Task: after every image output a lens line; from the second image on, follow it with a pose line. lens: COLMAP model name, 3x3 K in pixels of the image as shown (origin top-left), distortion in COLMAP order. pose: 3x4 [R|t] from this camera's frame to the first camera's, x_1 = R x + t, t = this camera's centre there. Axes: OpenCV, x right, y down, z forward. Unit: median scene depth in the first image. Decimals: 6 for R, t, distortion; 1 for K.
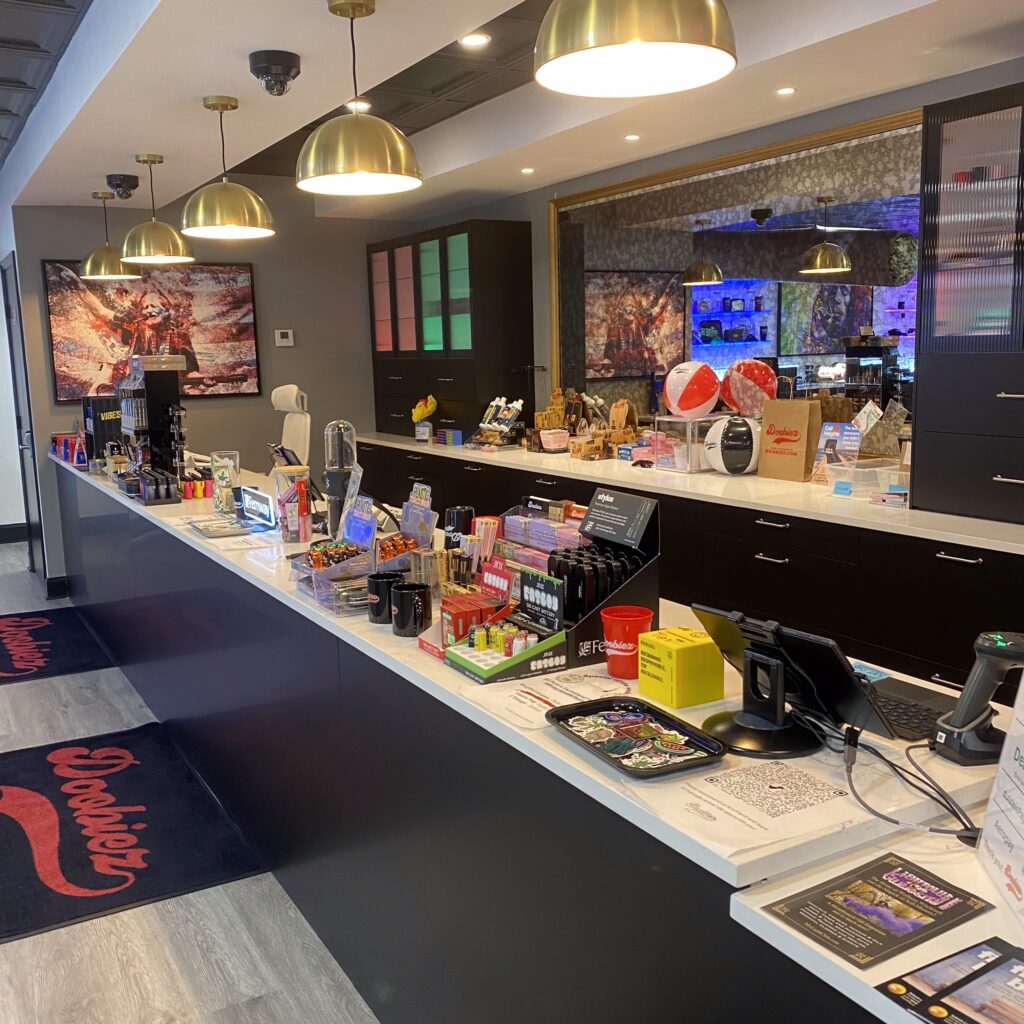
lens RADIAL K [[1049.7, 0, 514.0], [0, 1049.7, 528.7], [0, 0, 1]] dist [0.169303, -0.378256]
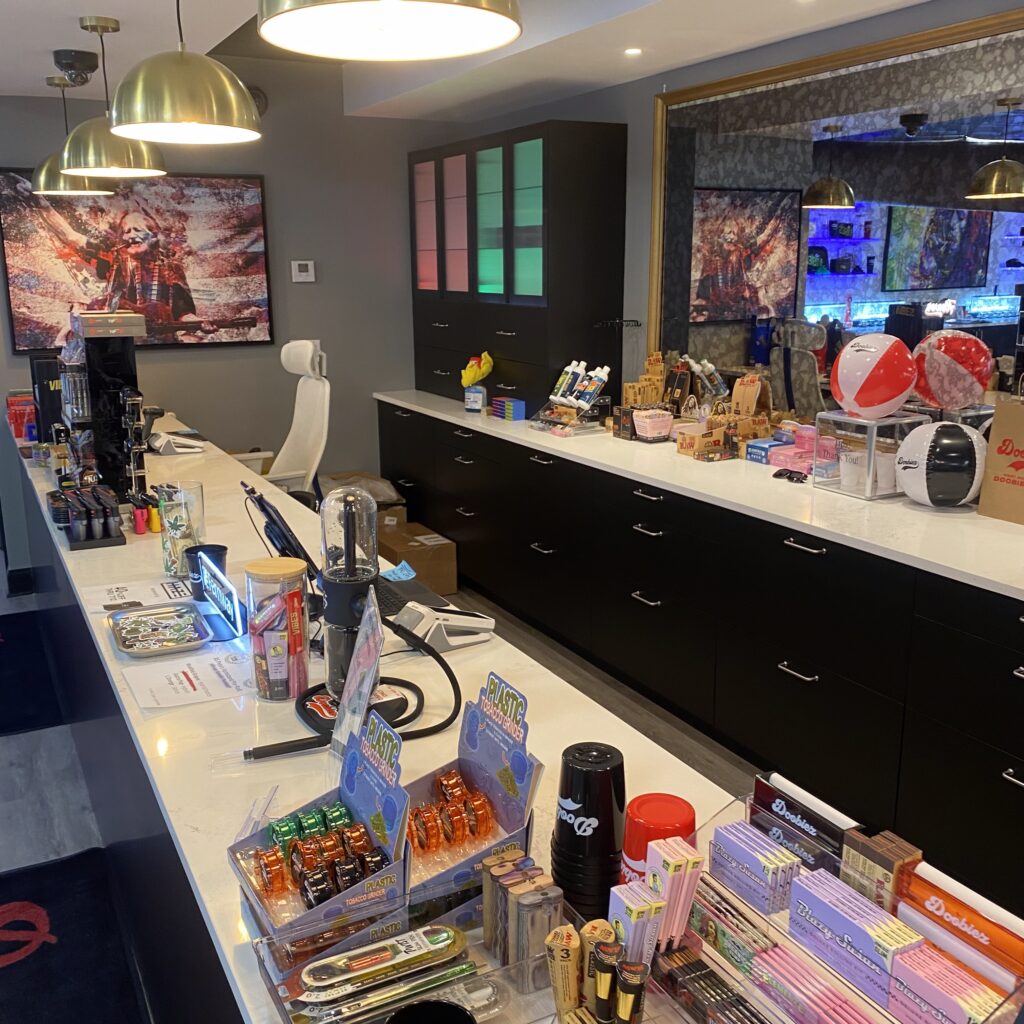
lens RADIAL K [[1045.1, 0, 501.9], [0, 1045.1, 525.0], [0, 0, 1]] dist [0.091796, -0.153990]
pose [[0.998582, 0.030546, -0.043610, -0.030100], [-0.027003, 0.996457, 0.079654, -0.062616], [0.045888, -0.078363, 0.995868, 0.225679]]
